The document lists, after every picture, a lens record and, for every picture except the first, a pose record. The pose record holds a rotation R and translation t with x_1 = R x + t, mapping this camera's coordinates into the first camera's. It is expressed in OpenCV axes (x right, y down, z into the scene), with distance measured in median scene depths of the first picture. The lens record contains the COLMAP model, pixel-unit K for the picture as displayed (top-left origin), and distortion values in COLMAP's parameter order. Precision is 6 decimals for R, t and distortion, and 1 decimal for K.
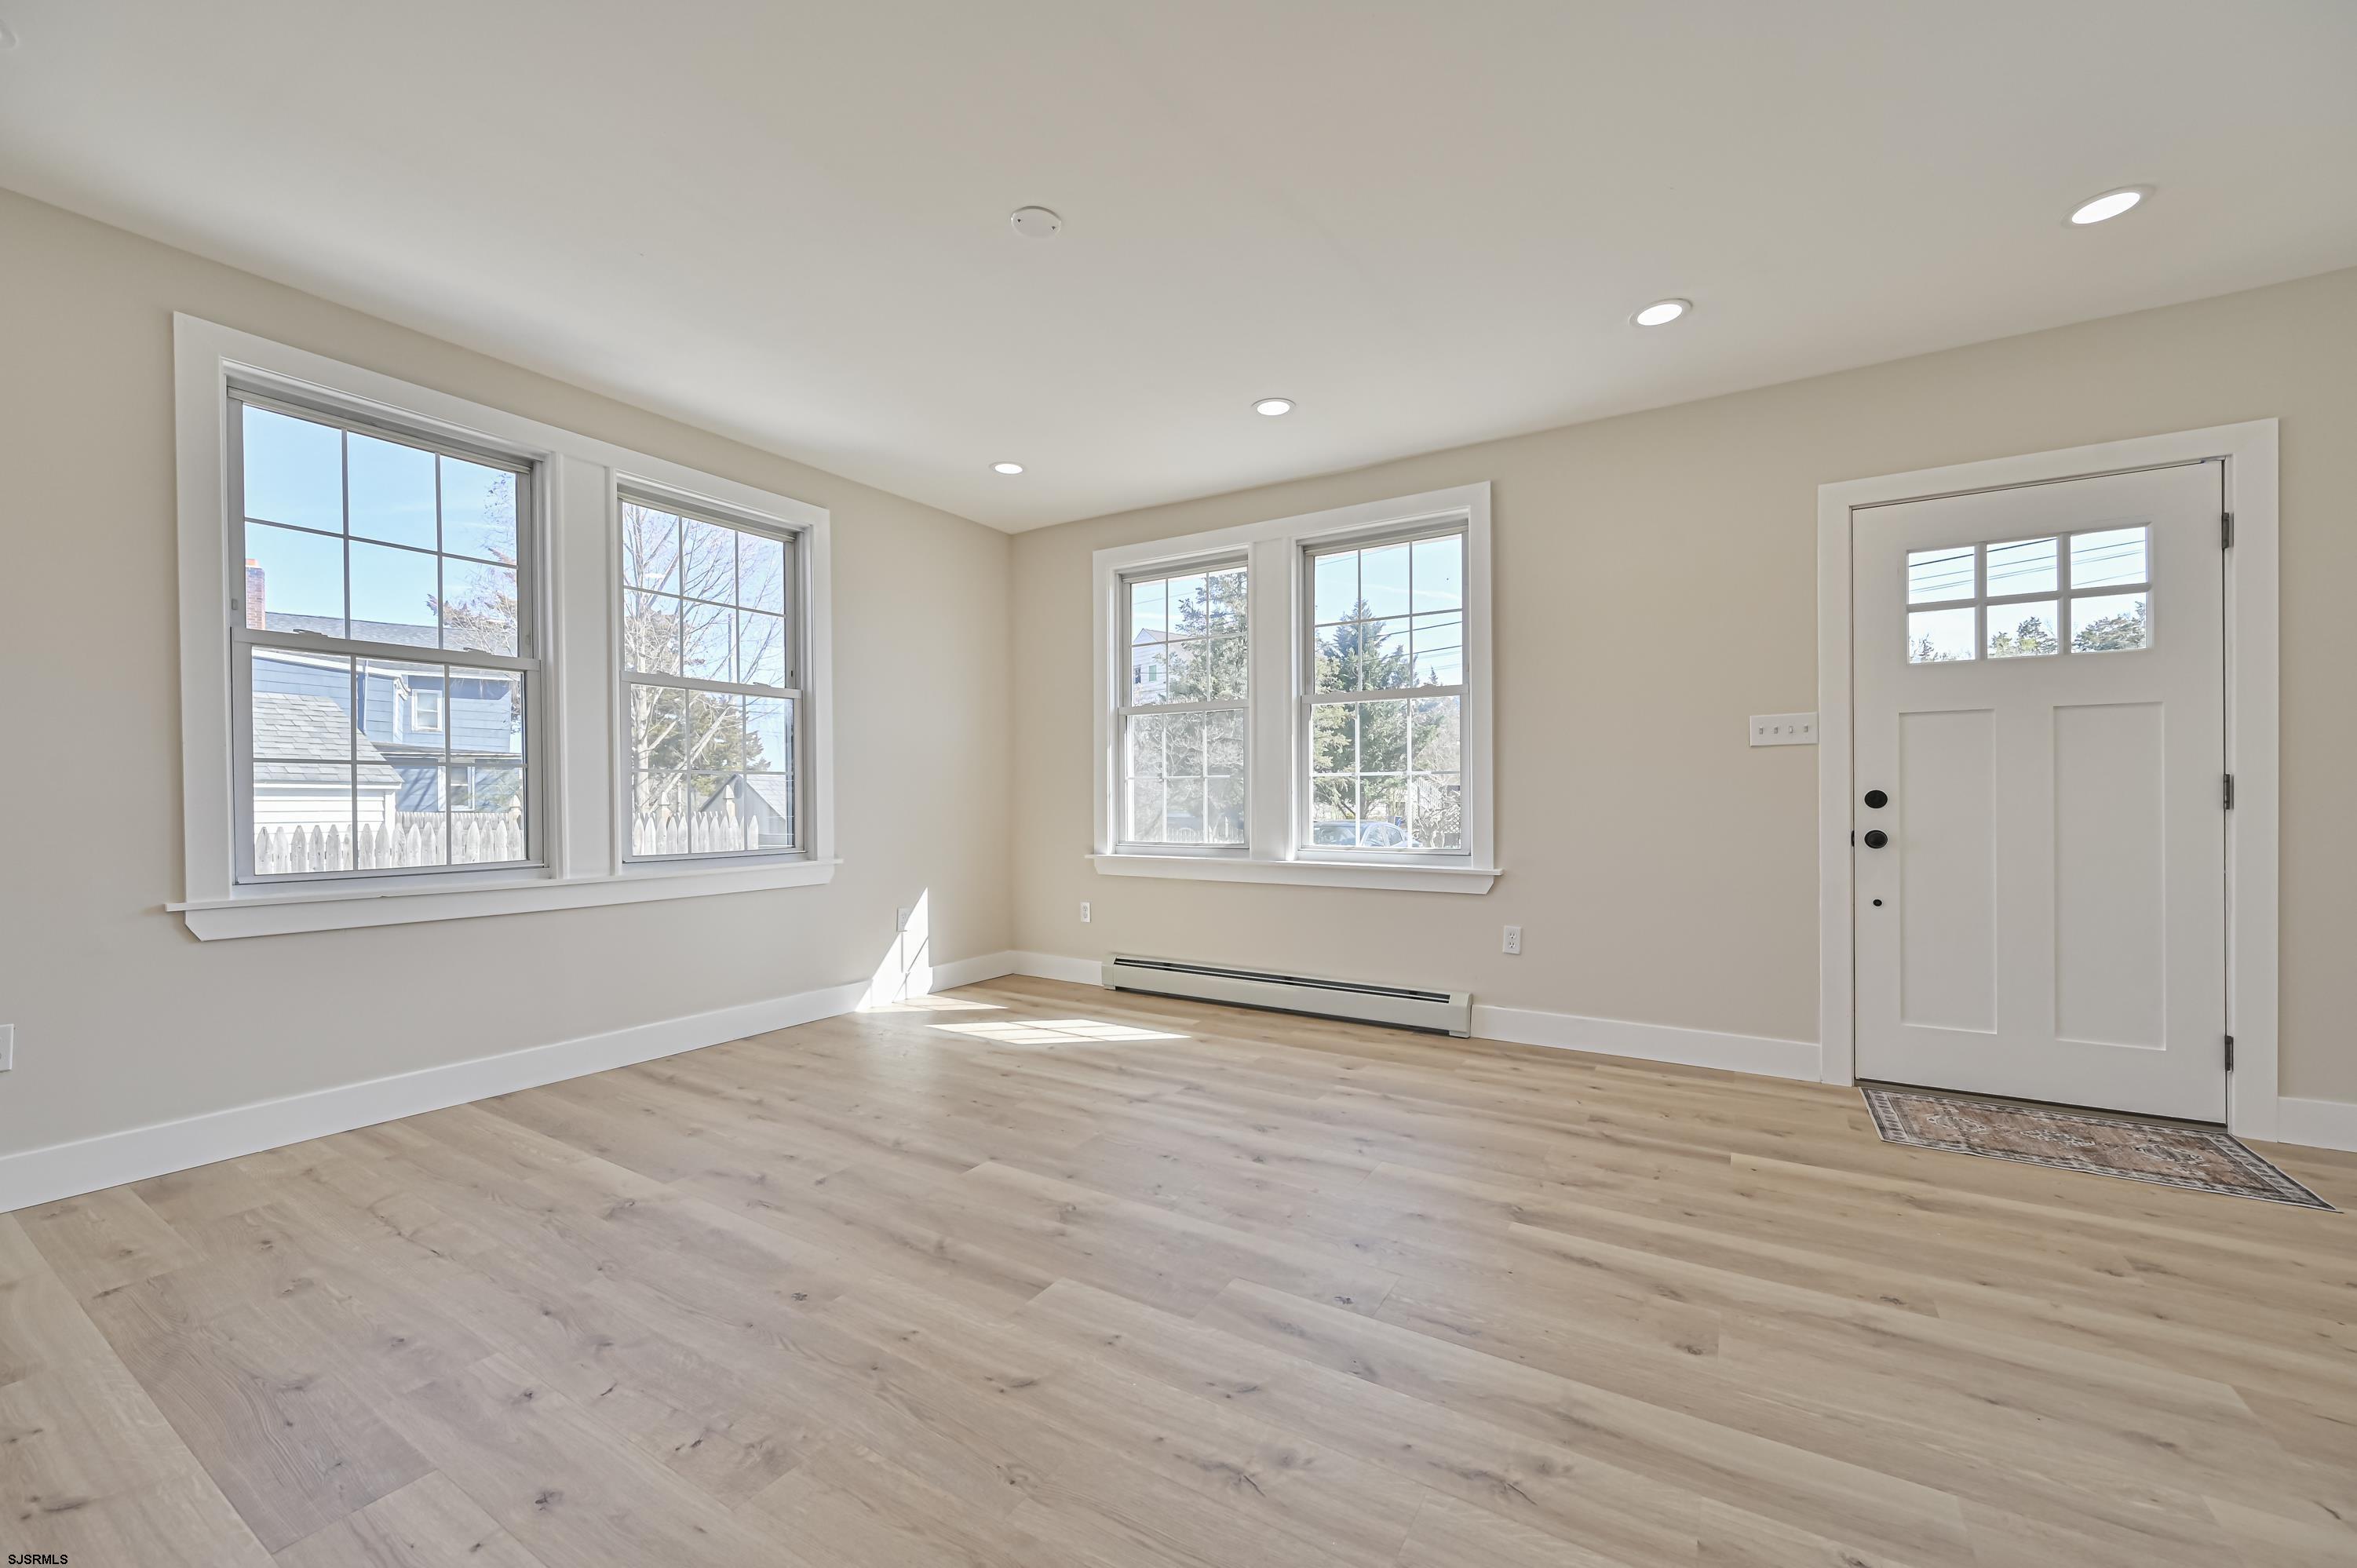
lens RADIAL K [[926.6, 0, 1179.2], [0, 926.6, 801.2], [0, 0, 1]] dist [-0.002377, 0.000276]
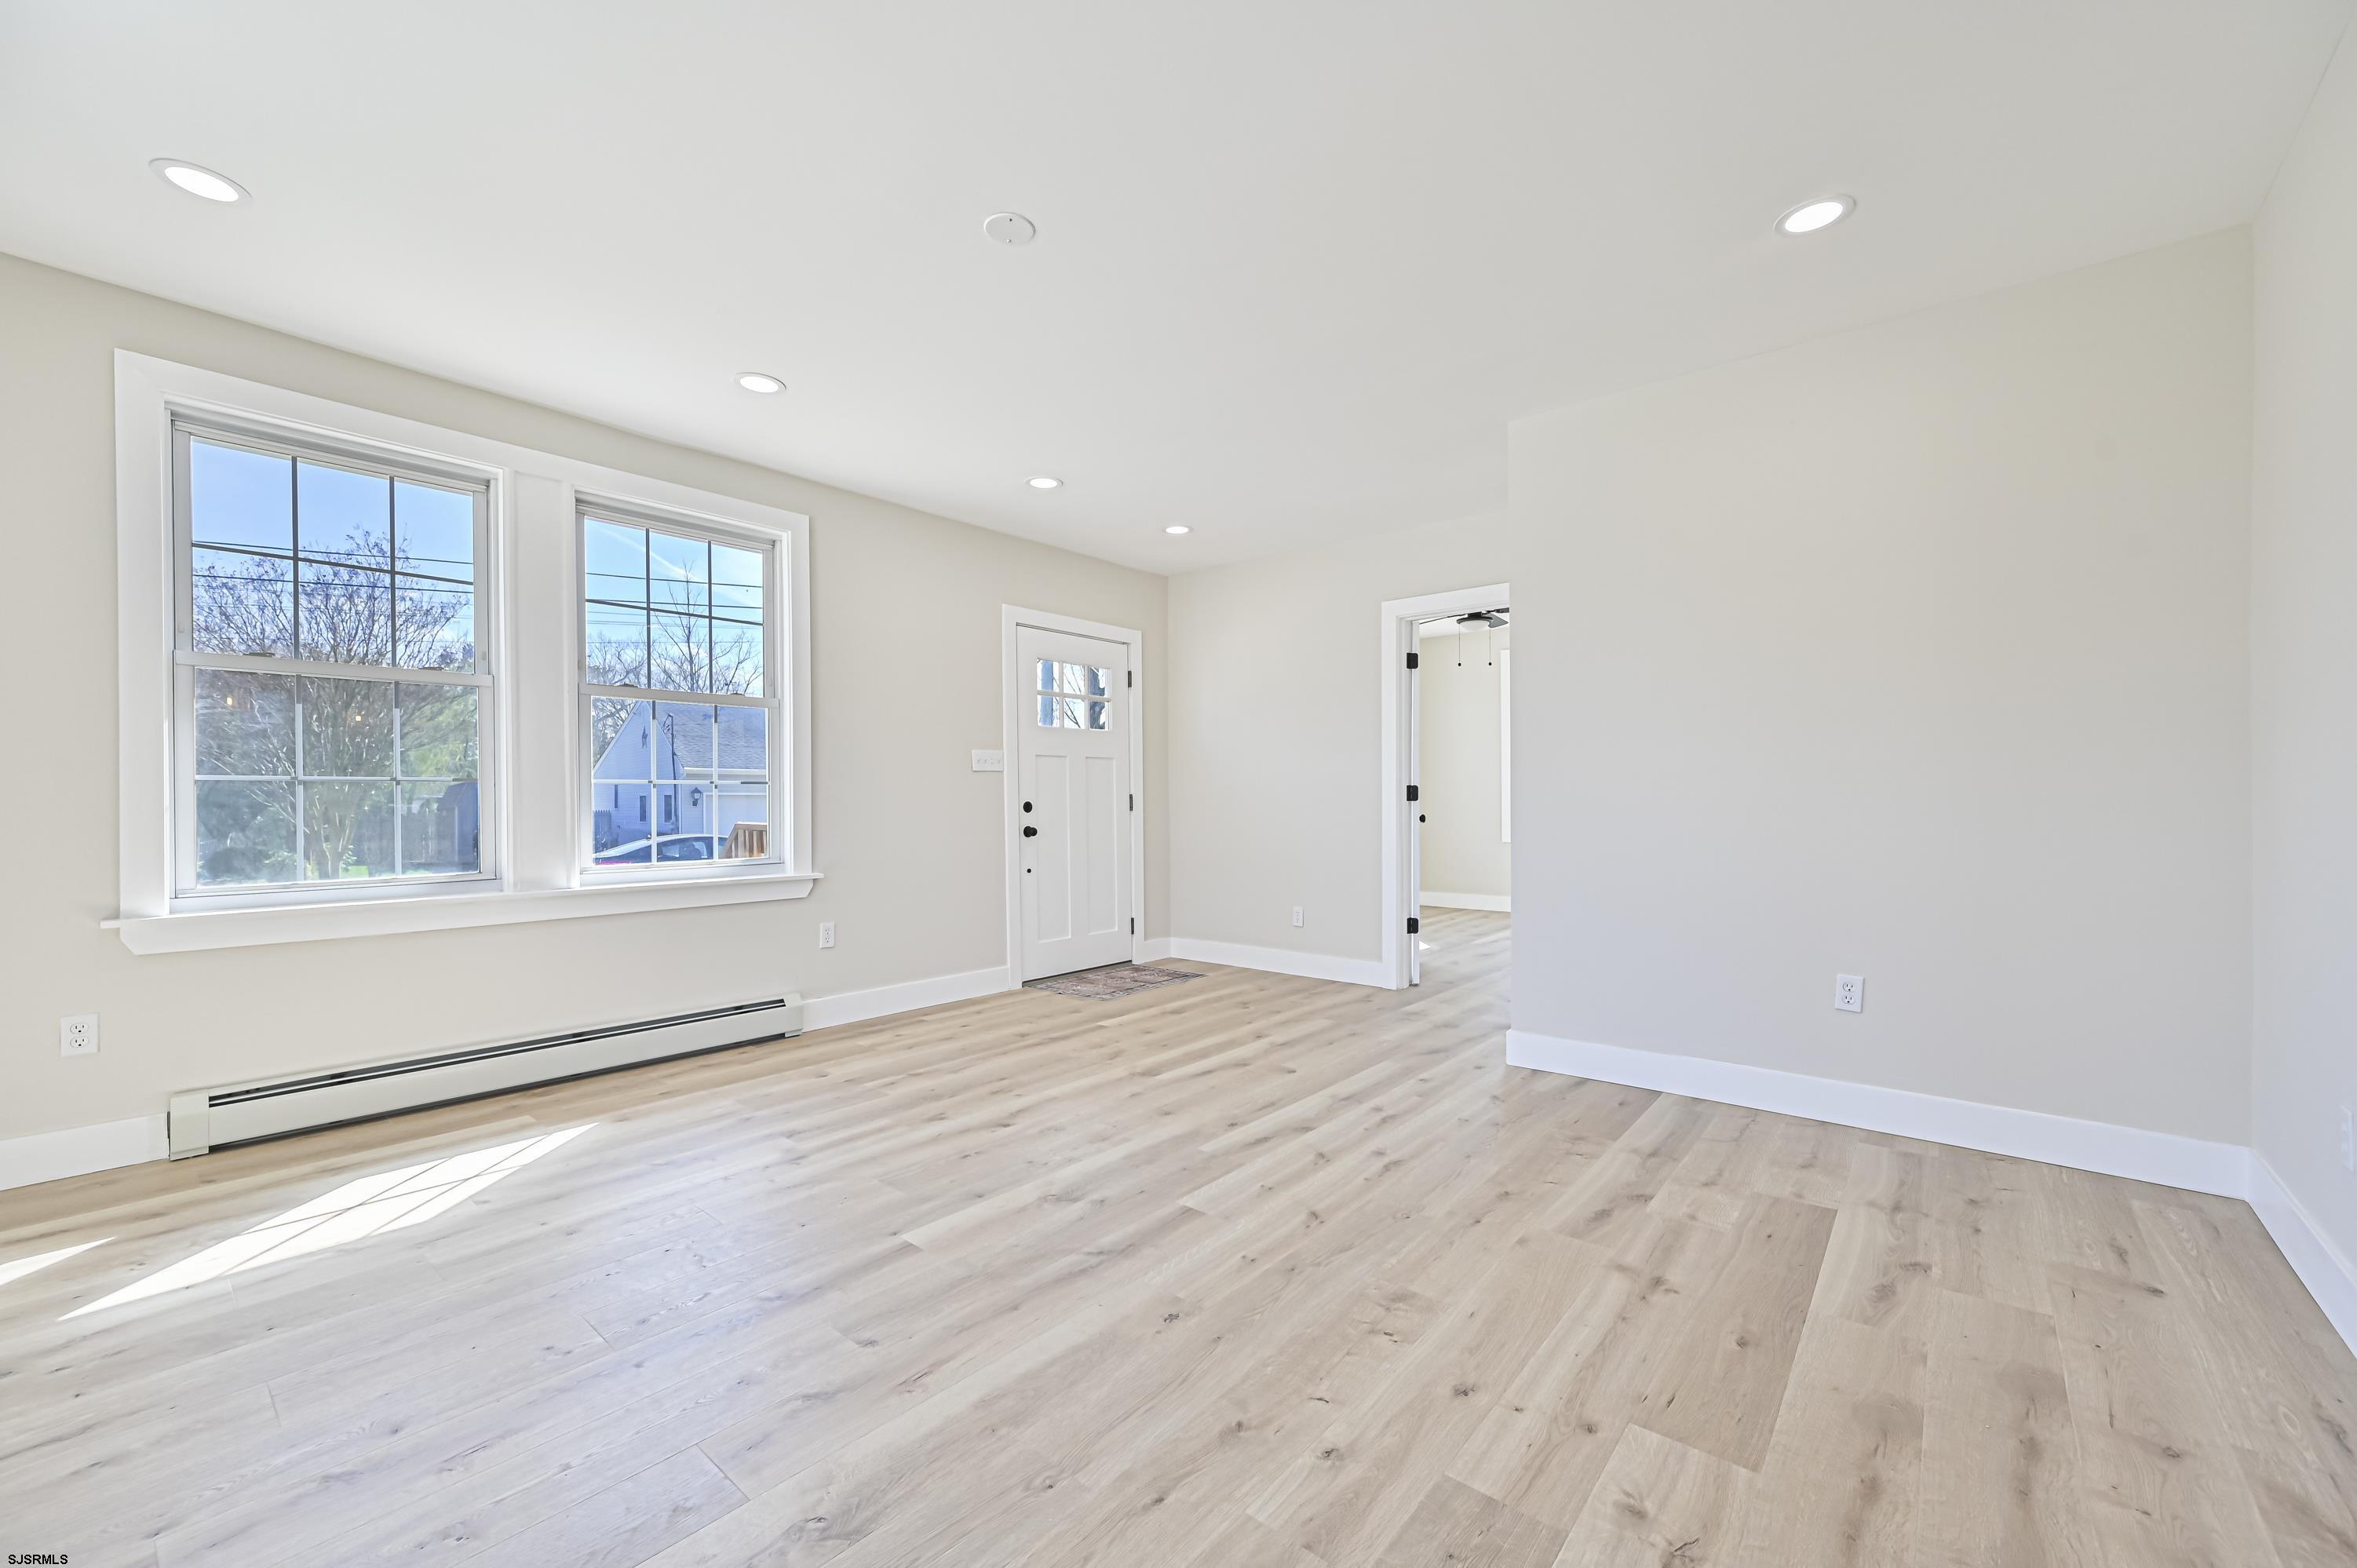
lens RADIAL K [[926.6, 0, 1179.2], [0, 926.6, 801.2], [0, 0, 1]] dist [-0.002377, 0.000276]
pose [[0.146769, 0.001990, 0.989169, -0.947291], [0.009934, 0.999945, -0.003486, -0.004712], [-0.989121, 0.010338, 0.146742, 0.579716]]
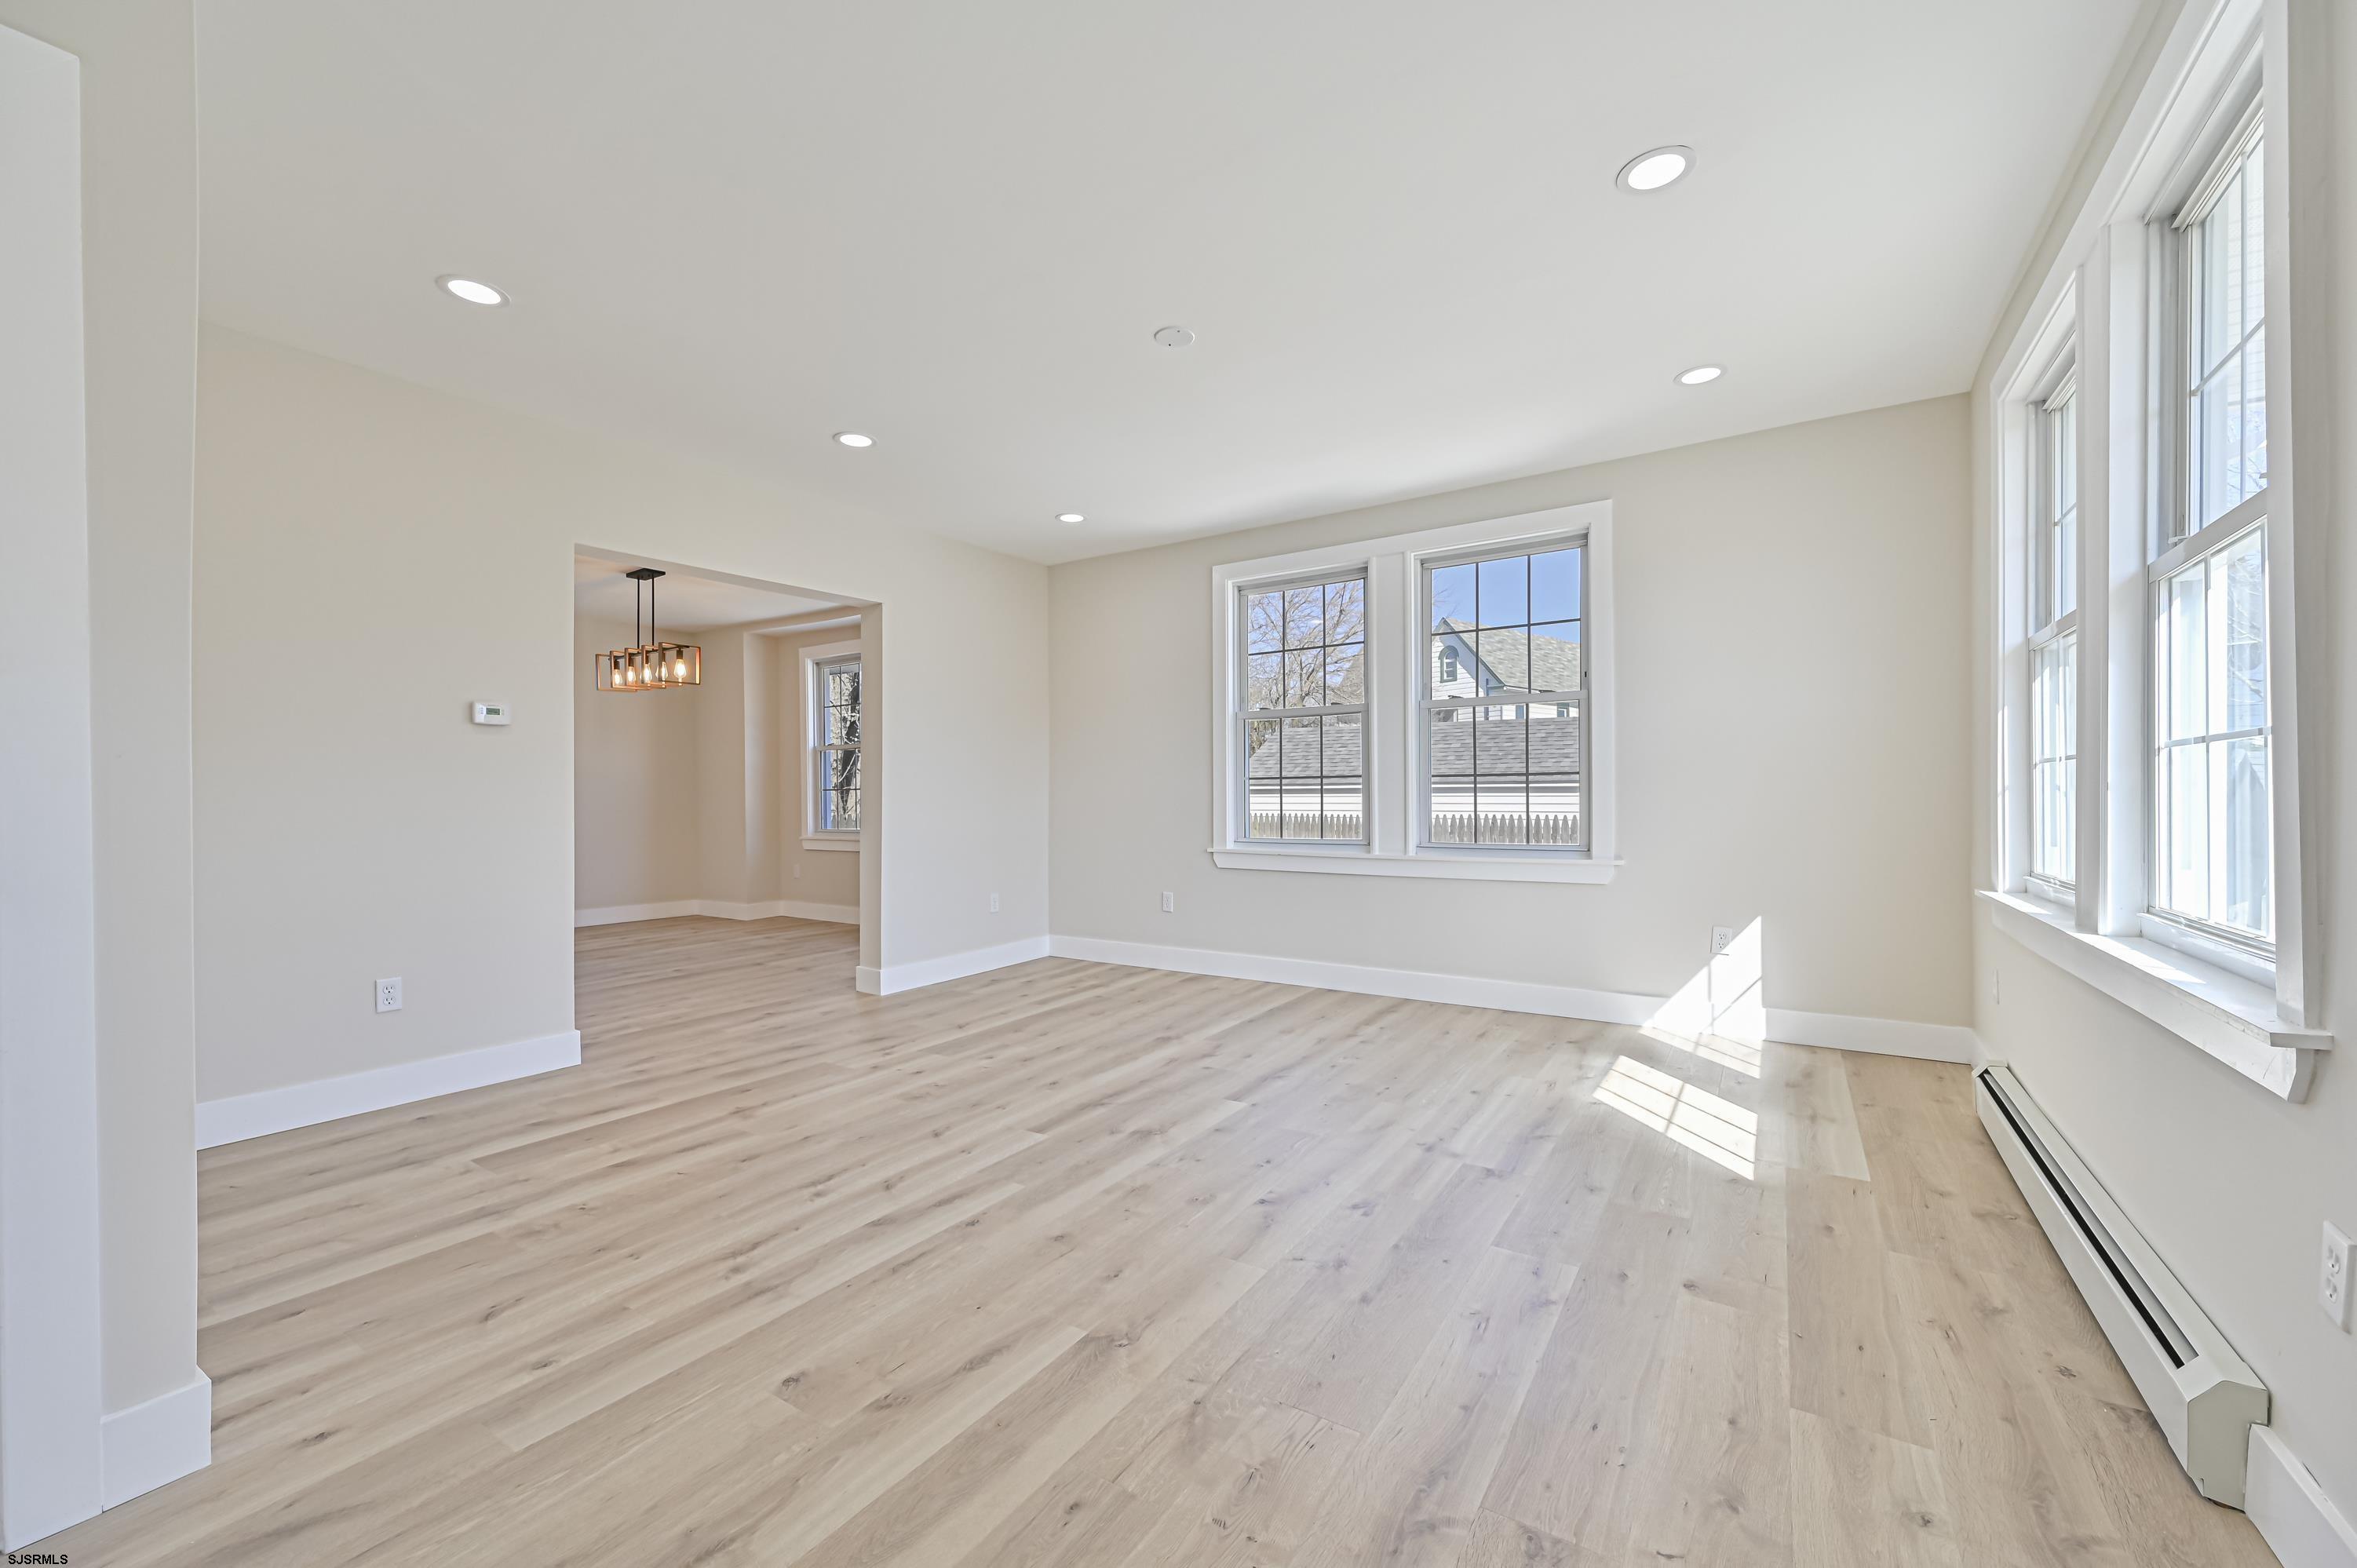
lens RADIAL K [[926.6, 0, 1179.2], [0, 926.6, 801.2], [0, 0, 1]] dist [-0.002377, 0.000276]
pose [[-0.021309, 0.006811, -0.999750, 0.929012], [0.003203, 0.999972, 0.006745, -0.010134], [0.999768, -0.003059, -0.021330, 0.879734]]
